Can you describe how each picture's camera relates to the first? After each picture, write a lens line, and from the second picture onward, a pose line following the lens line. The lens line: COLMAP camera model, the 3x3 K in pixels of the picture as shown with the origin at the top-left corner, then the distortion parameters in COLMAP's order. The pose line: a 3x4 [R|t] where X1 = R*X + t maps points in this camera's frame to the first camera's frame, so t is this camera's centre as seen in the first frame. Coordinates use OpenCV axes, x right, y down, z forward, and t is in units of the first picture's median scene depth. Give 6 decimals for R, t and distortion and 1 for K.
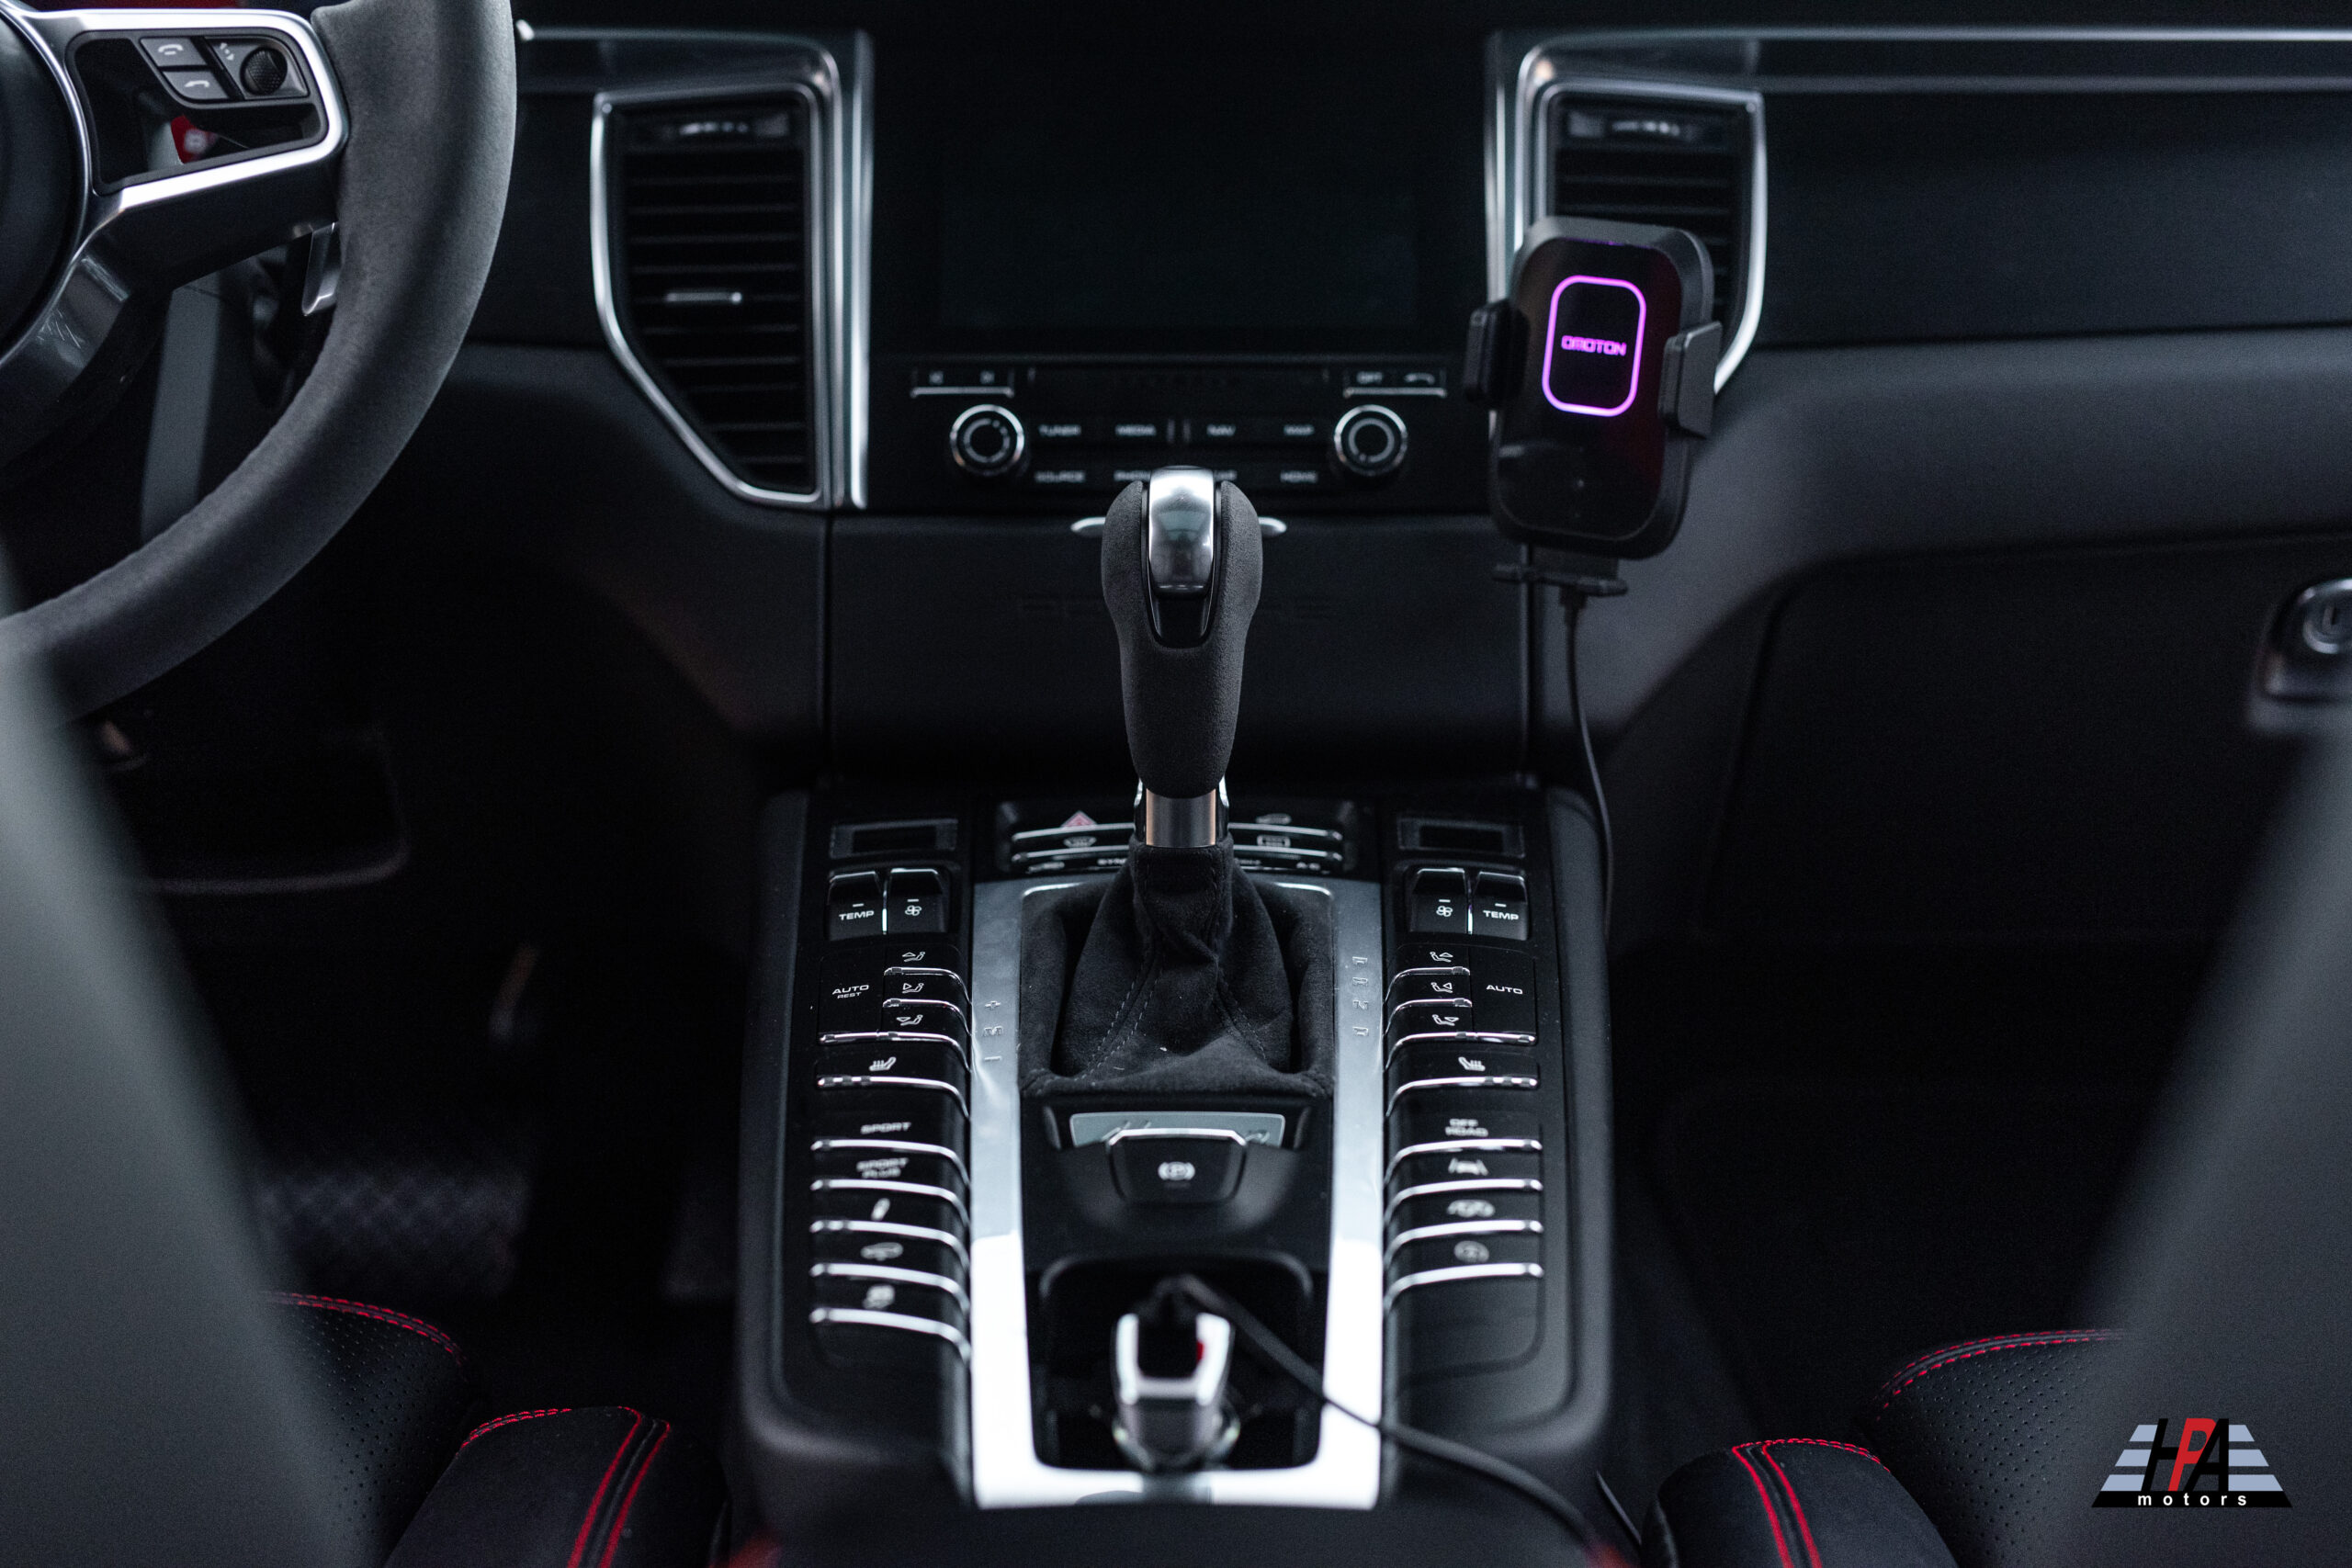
lens RADIAL K [[3356.8, 0, 1176.0], [0, 3356.8, 784.0], [0, 0, 1]] dist [-0.008211, 0.004266]
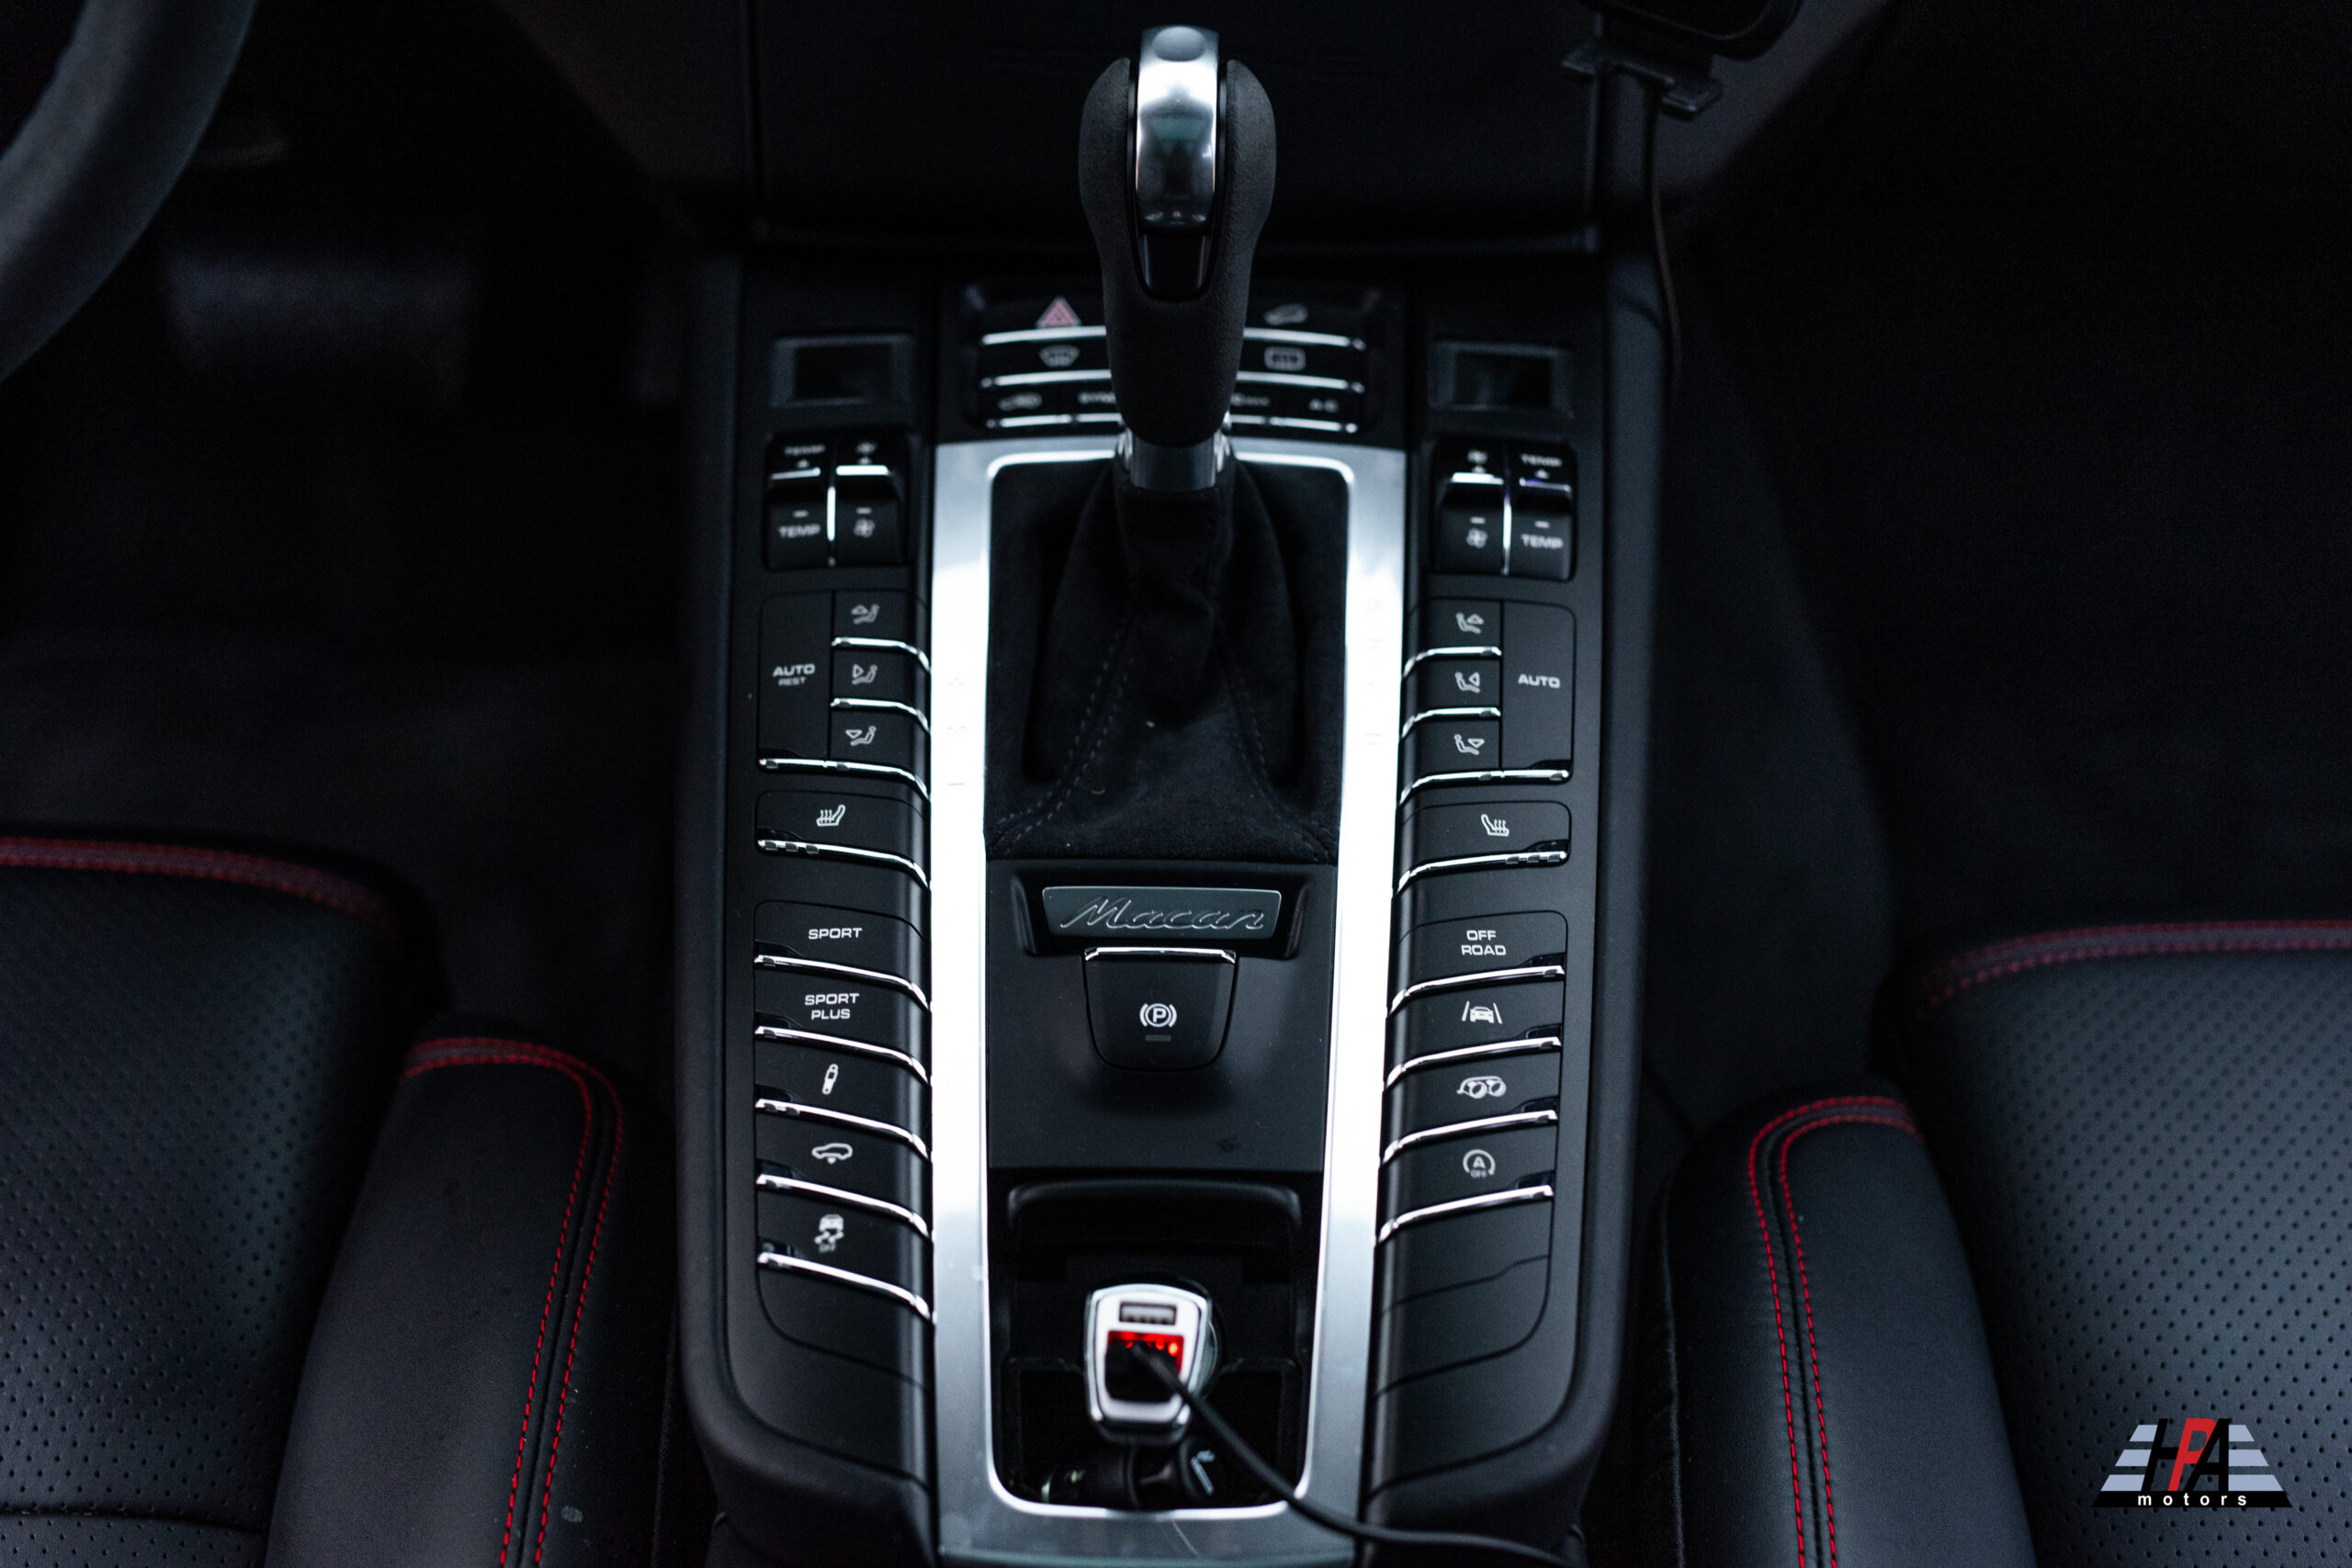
lens RADIAL K [[3356.8, 0, 1176.0], [0, 3356.8, 784.0], [0, 0, 1]] dist [-0.008211, 0.004266]
pose [[0.999905, 0.013244, -0.003719, 0.006546], [-0.009844, 0.877716, 0.479080, -0.327868], [0.009609, -0.478998, 0.877764, 0.212673]]
